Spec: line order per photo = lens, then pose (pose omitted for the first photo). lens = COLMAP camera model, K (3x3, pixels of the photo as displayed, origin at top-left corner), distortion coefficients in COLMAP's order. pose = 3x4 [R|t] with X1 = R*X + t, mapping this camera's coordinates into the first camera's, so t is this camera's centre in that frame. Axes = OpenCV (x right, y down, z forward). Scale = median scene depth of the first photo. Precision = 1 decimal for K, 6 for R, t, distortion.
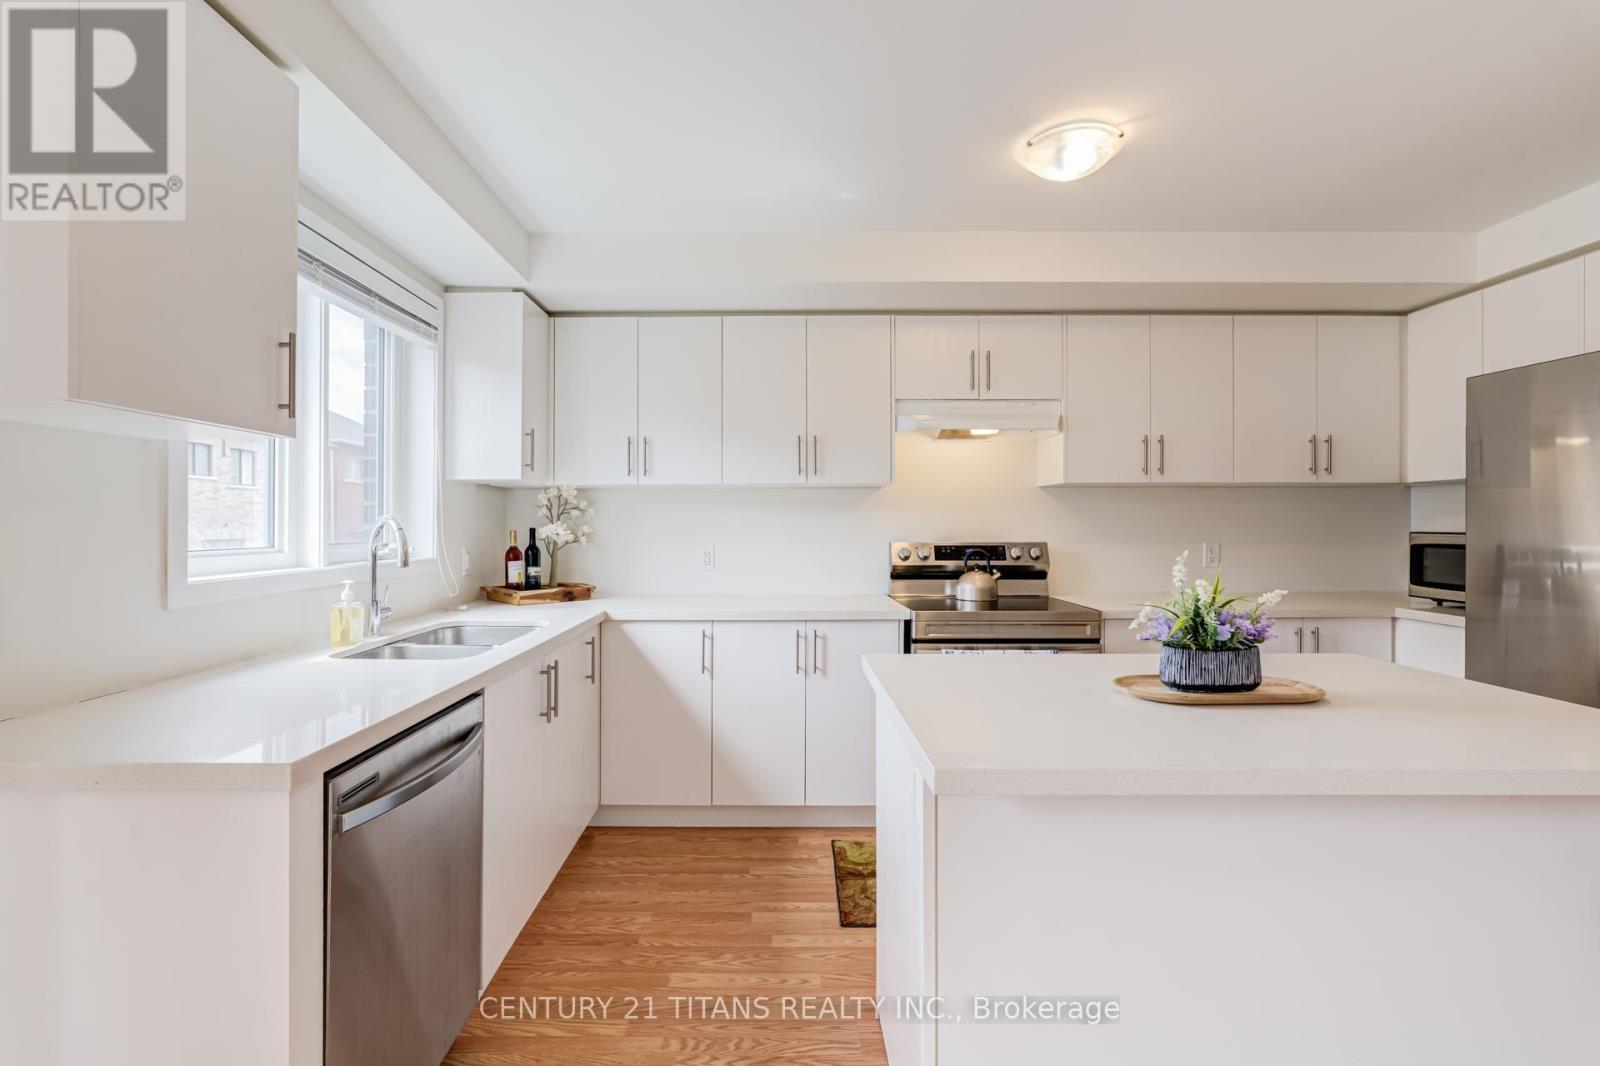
lens RADIAL K [[730.1, 0, 768.5], [0, 730.1, 520.1], [0, 0, 1]] dist [0.000331, 0.000348]
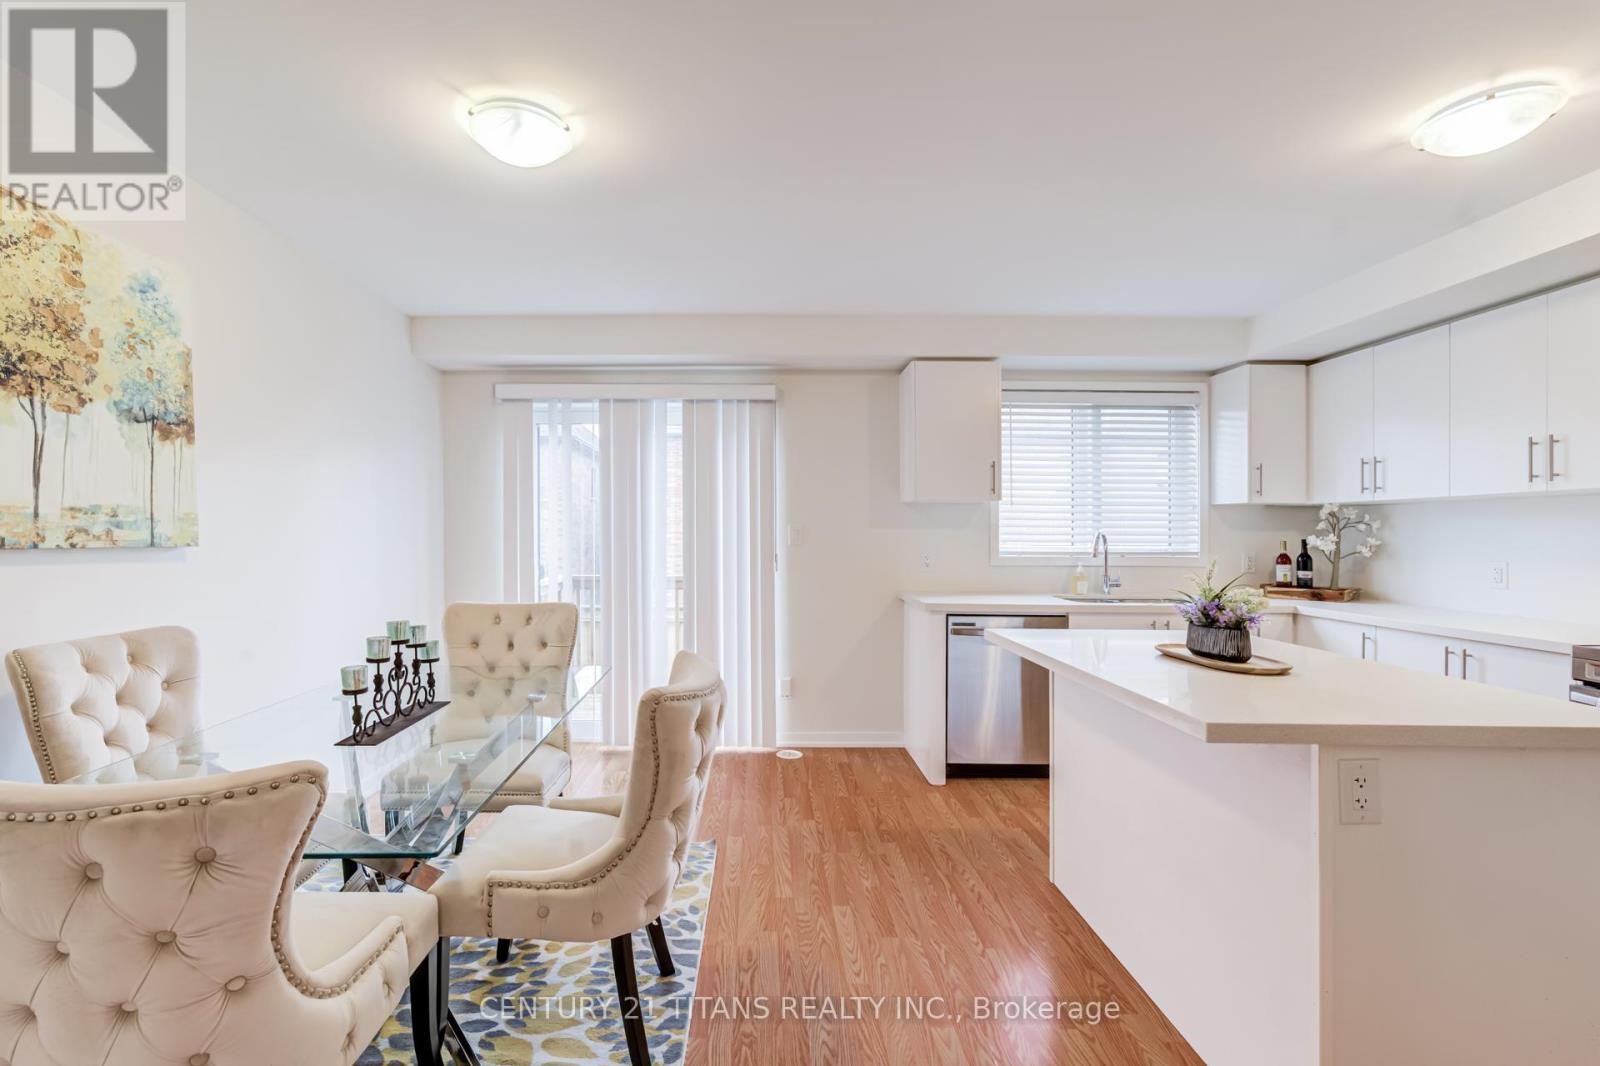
lens RADIAL K [[706.1, 0, 762.9], [0, 706.1, 533.4], [0, 0, 1]] dist [-0.000220, 0.000084]
pose [[0.017218, 0.001674, -0.999850, 0.864134], [-0.003354, 0.999993, 0.001617, 0.002052], [0.999846, 0.003326, 0.017224, 0.067856]]
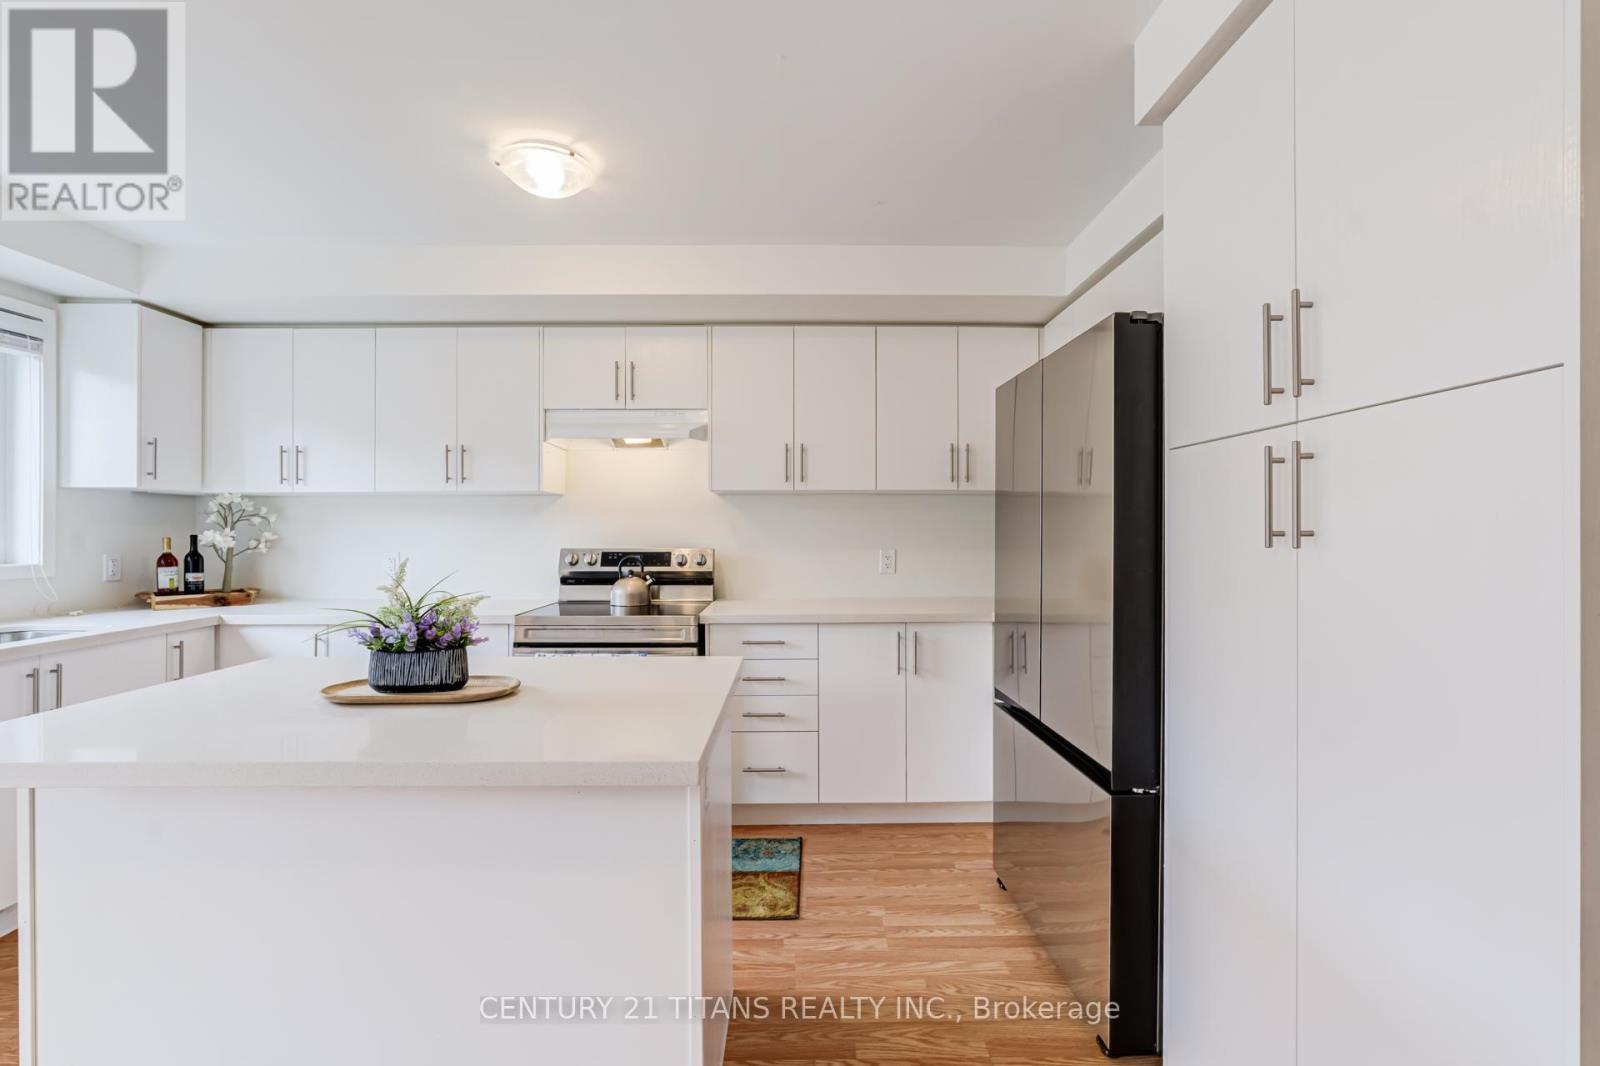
lens RADIAL K [[721.2, 0, 785.7], [0, 721.2, 523.0], [0, 0, 1]] dist [-0.000168, 0.000652]
pose [[1.000000, -0.000220, 0.000193, 0.513223], [0.000221, 0.999983, -0.005854, 0.000505], [-0.000191, 0.005854, 0.999983, -0.010474]]
